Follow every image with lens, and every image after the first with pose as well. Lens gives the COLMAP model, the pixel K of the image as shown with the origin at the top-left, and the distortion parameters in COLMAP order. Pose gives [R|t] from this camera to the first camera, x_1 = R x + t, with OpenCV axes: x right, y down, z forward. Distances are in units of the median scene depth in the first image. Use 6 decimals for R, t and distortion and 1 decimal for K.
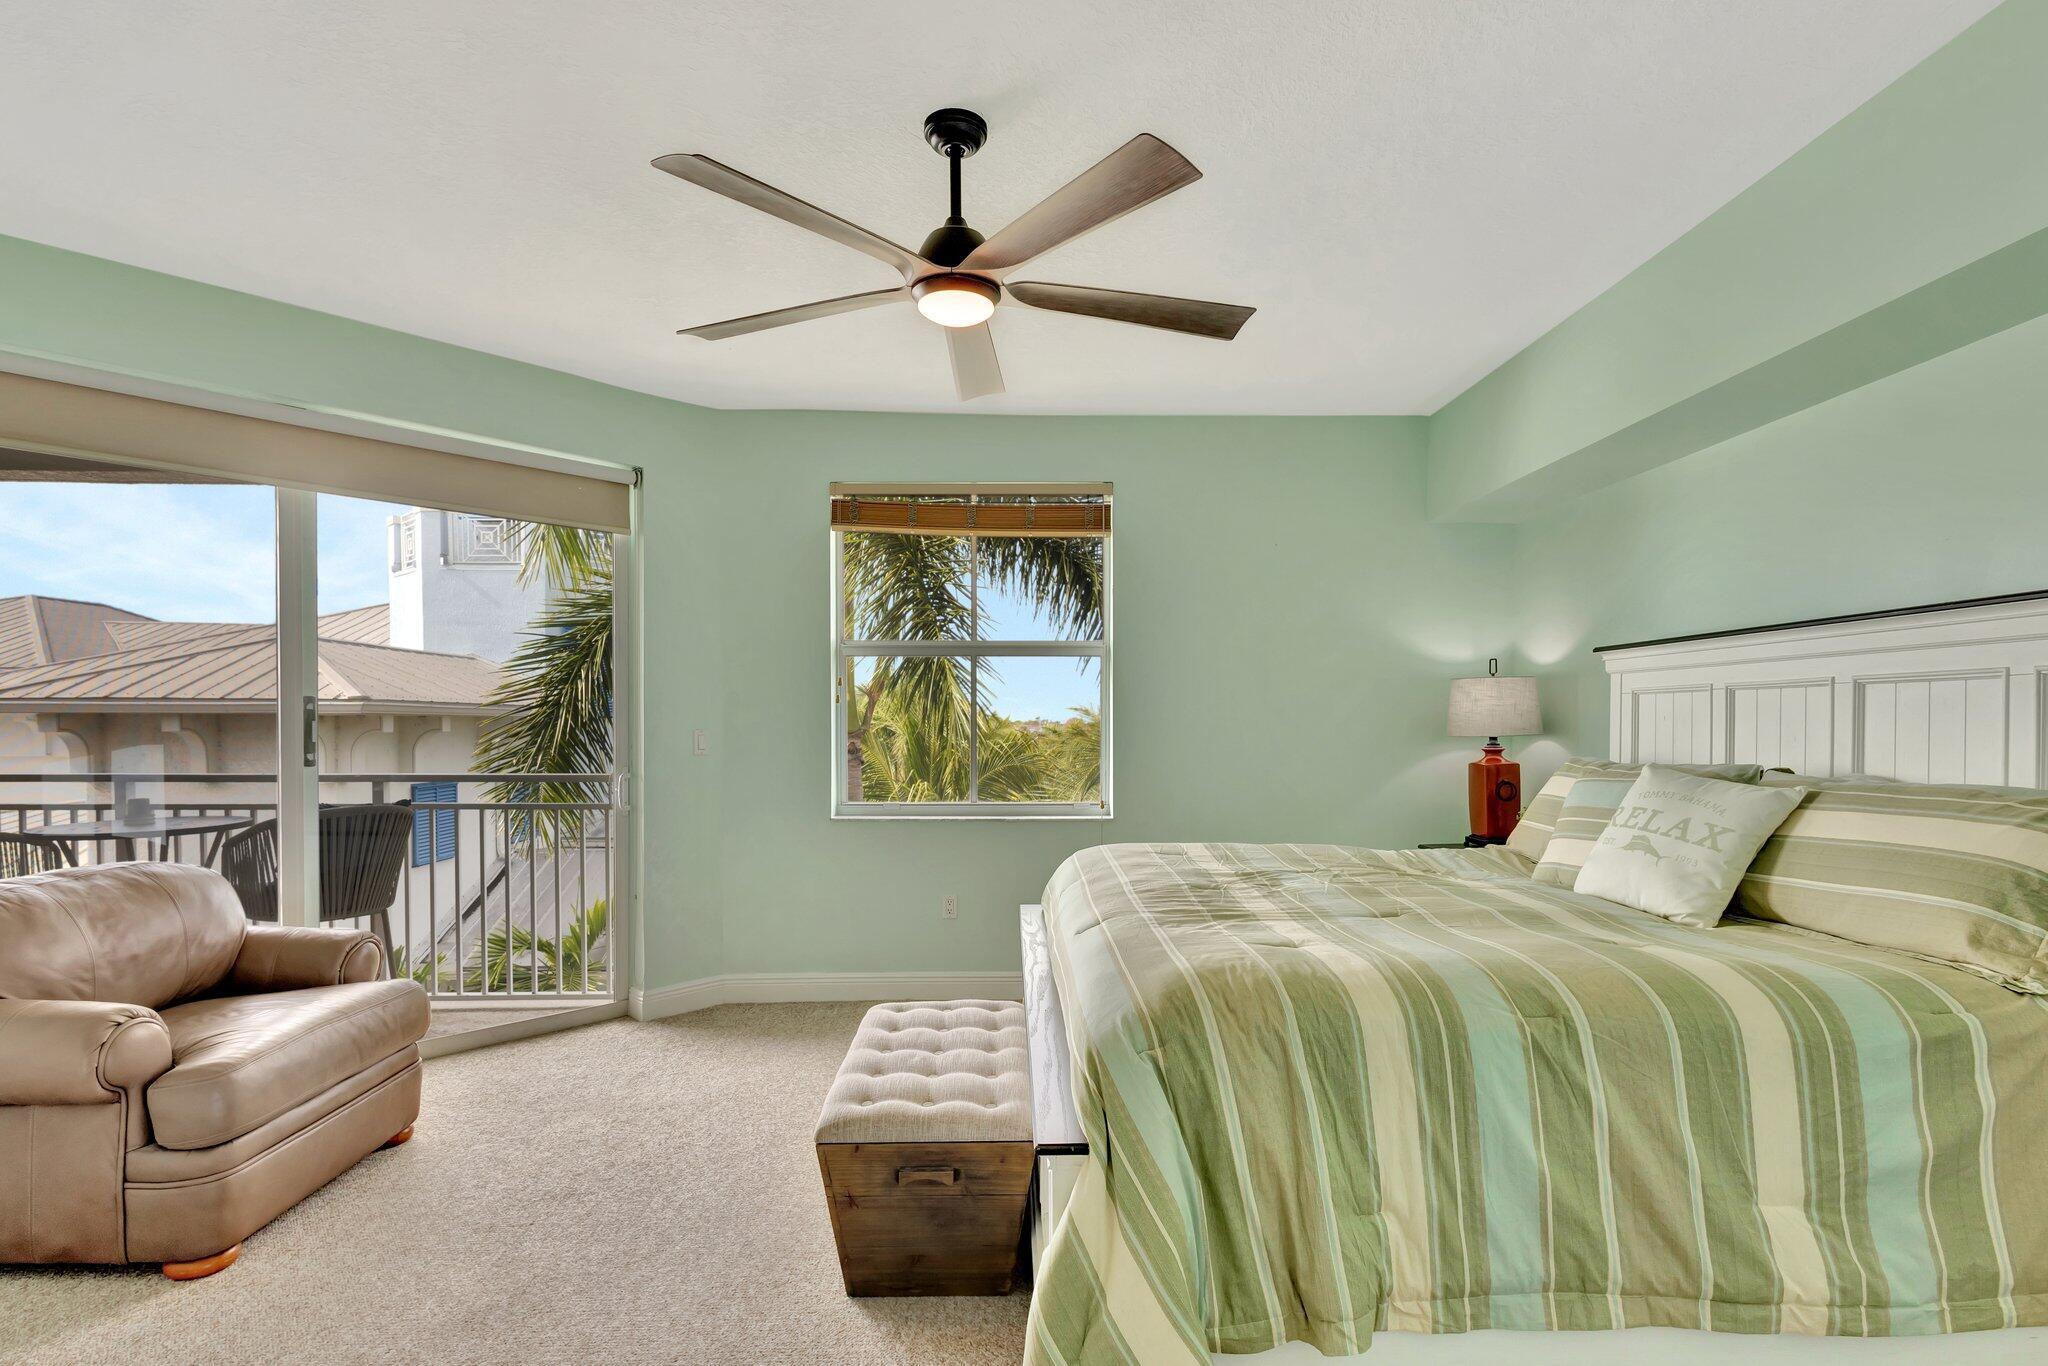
lens RADIAL K [[996.5, 0, 1015.9], [0, 996.5, 725.6], [0, 0, 1]] dist [0.005310, 0.000410]
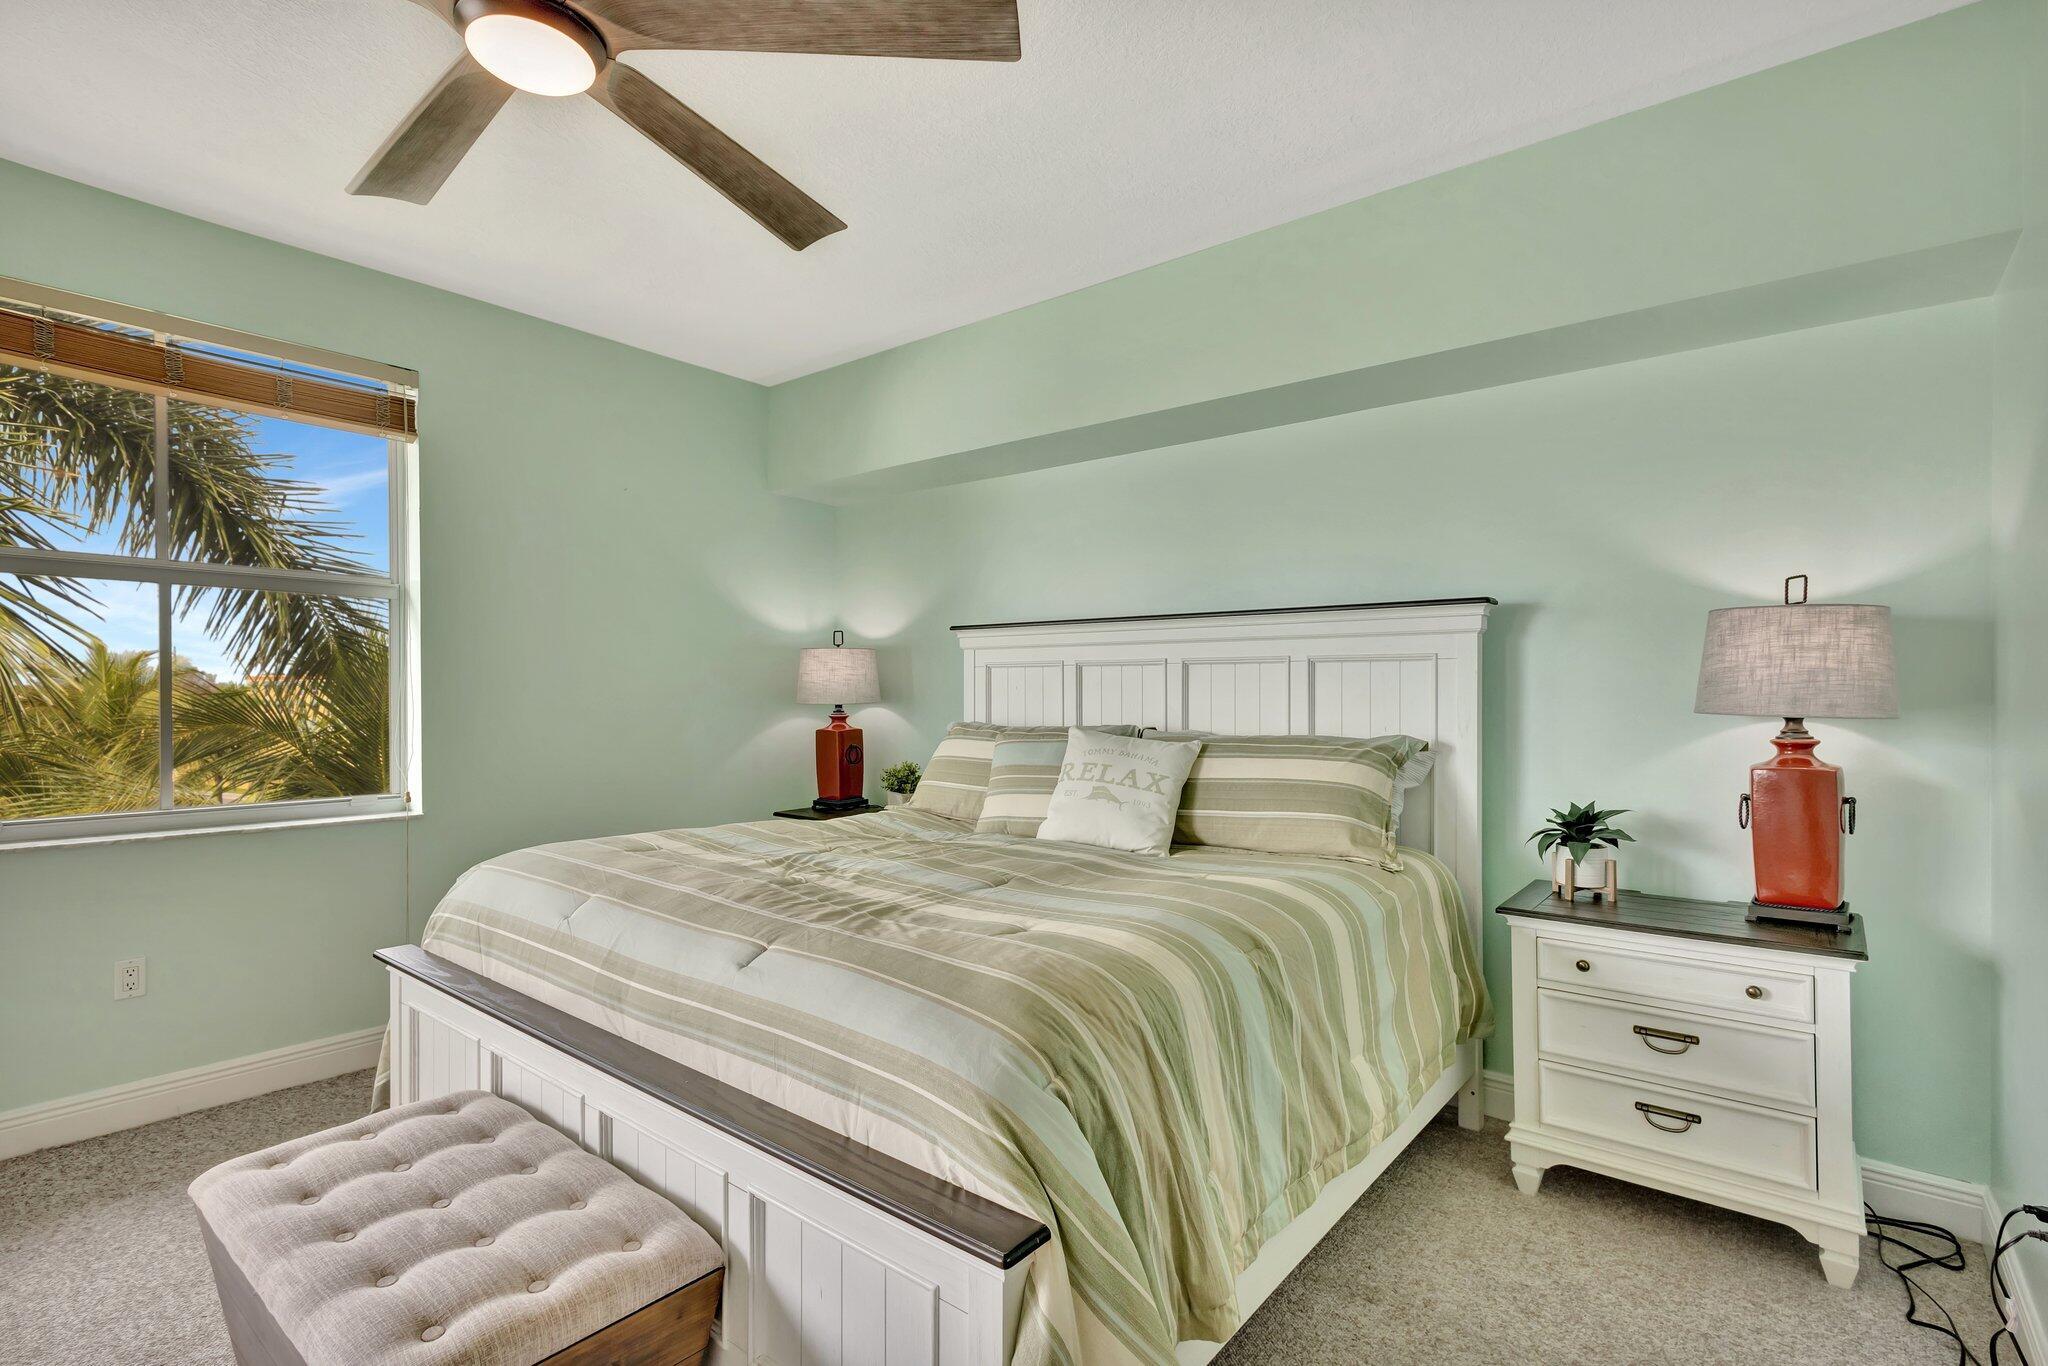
lens RADIAL K [[975.0, 0, 1002.0], [0, 975.0, 696.1], [0, 0, 1]] dist [0.010366, 0.000151]
pose [[0.647309, 0.000857, 0.762227, -0.346839], [-0.003034, 0.999994, 0.001453, 0.000591], [-0.762221, -0.003253, 0.647308, 0.340402]]
